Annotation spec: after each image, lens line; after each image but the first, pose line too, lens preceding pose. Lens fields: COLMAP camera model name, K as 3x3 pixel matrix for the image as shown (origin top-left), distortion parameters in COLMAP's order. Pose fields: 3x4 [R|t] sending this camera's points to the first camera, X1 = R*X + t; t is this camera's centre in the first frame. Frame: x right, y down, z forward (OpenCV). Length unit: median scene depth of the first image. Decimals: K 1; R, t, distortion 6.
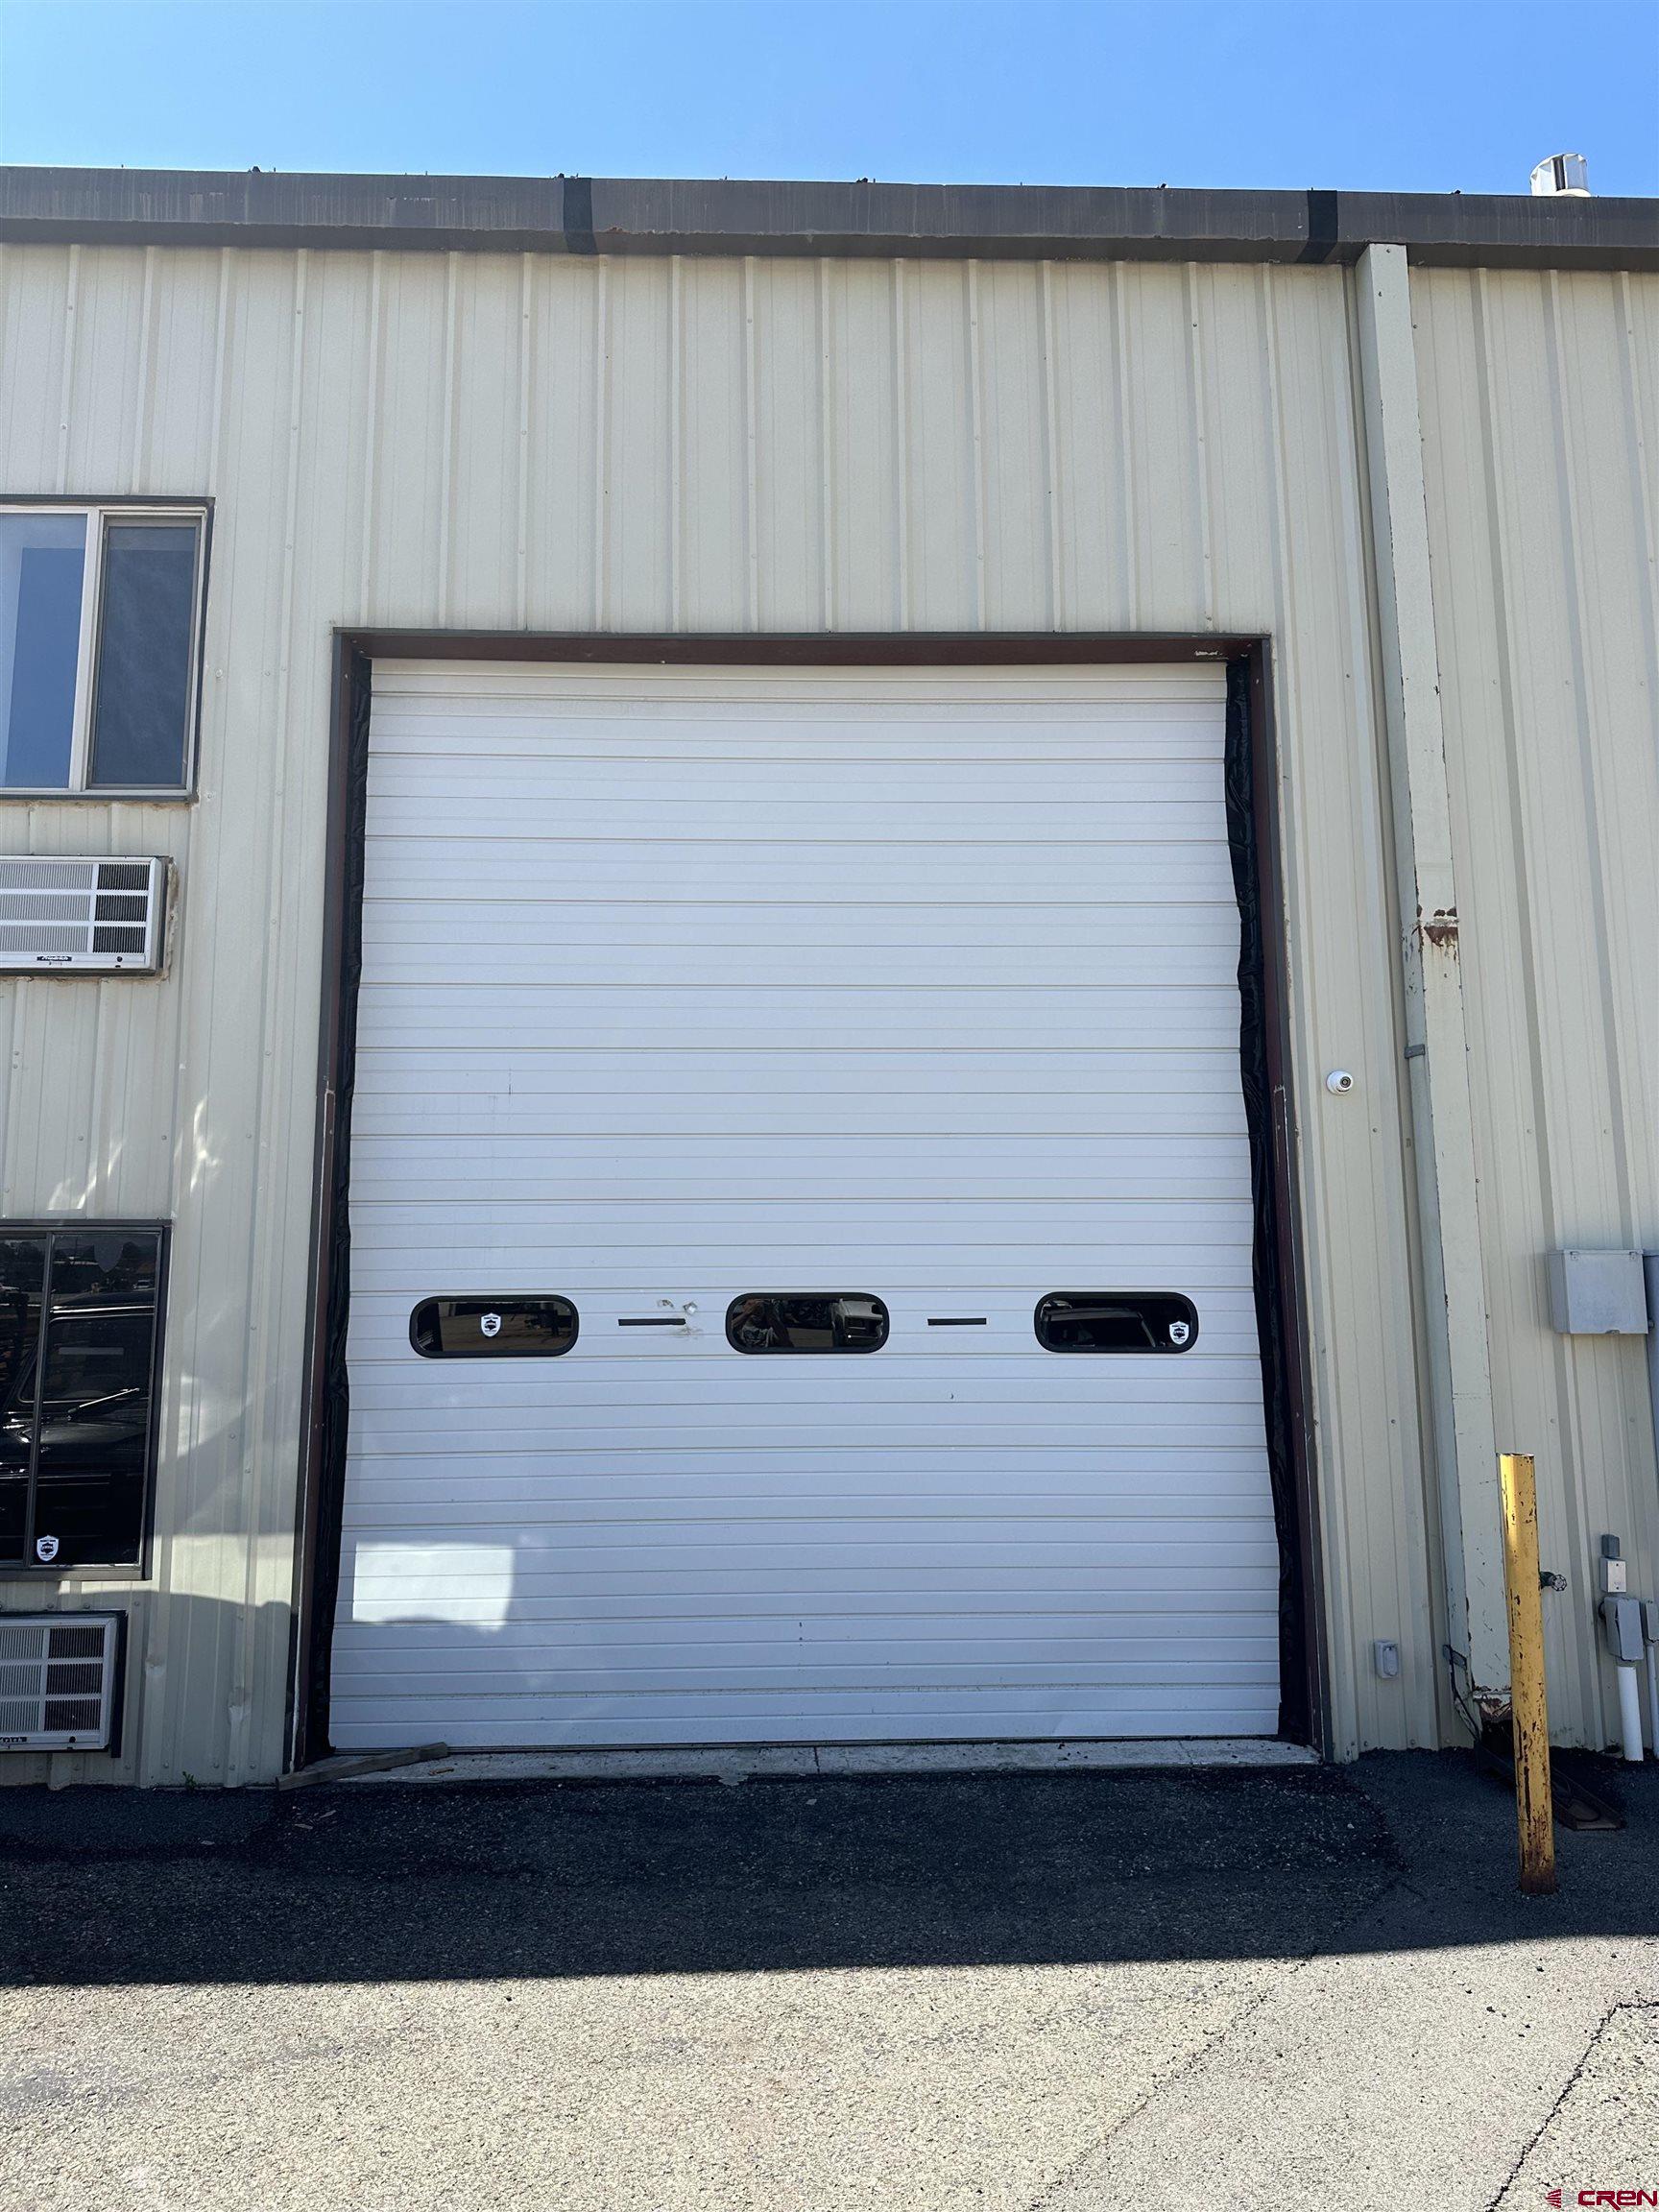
lens RADIAL K [[1542.5, 0, 907.7], [0, 1542.5, 1099.3], [0, 0, 1]] dist [0.098952, -0.117718]
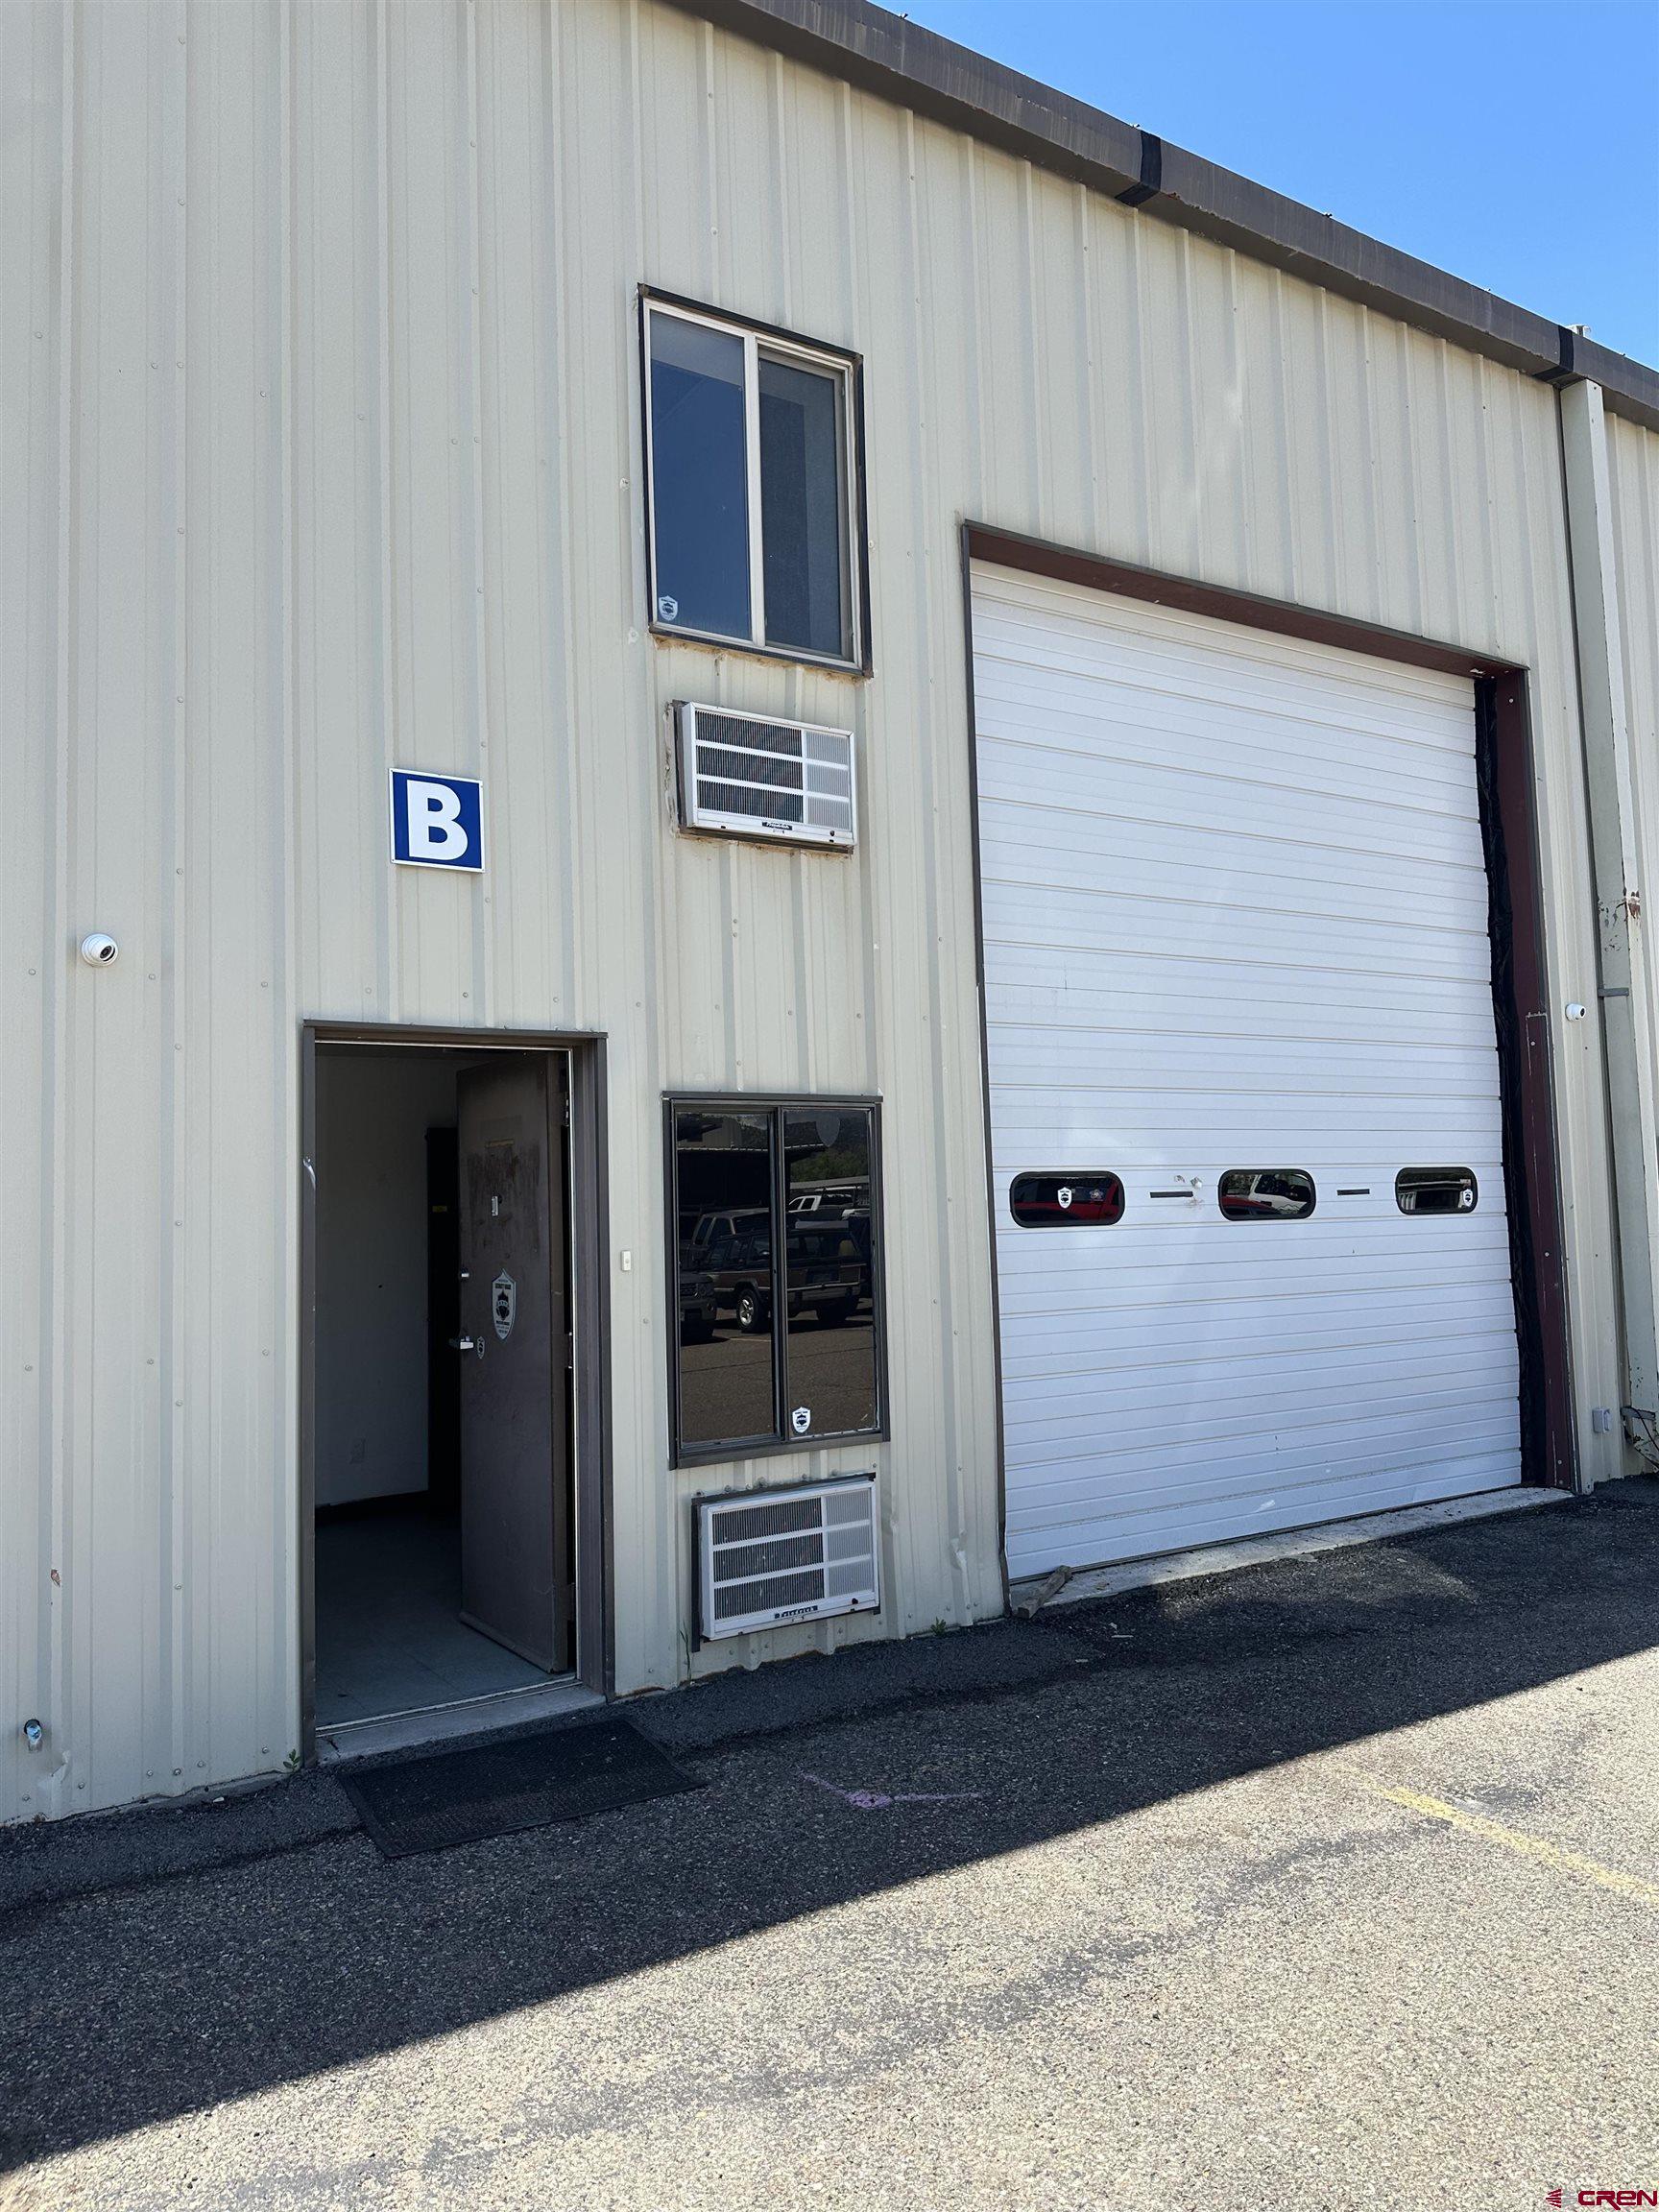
lens RADIAL K [[1542.5, 0, 842.2], [0, 1542.5, 1099.6], [0, 0, 1]] dist [0.098952, -0.117718]
pose [[0.856702, 0.017549, 0.515513, -0.969870], [-0.053875, 0.996999, 0.055592, 0.023018], [-0.512990, -0.075399, 0.855077, 0.148089]]
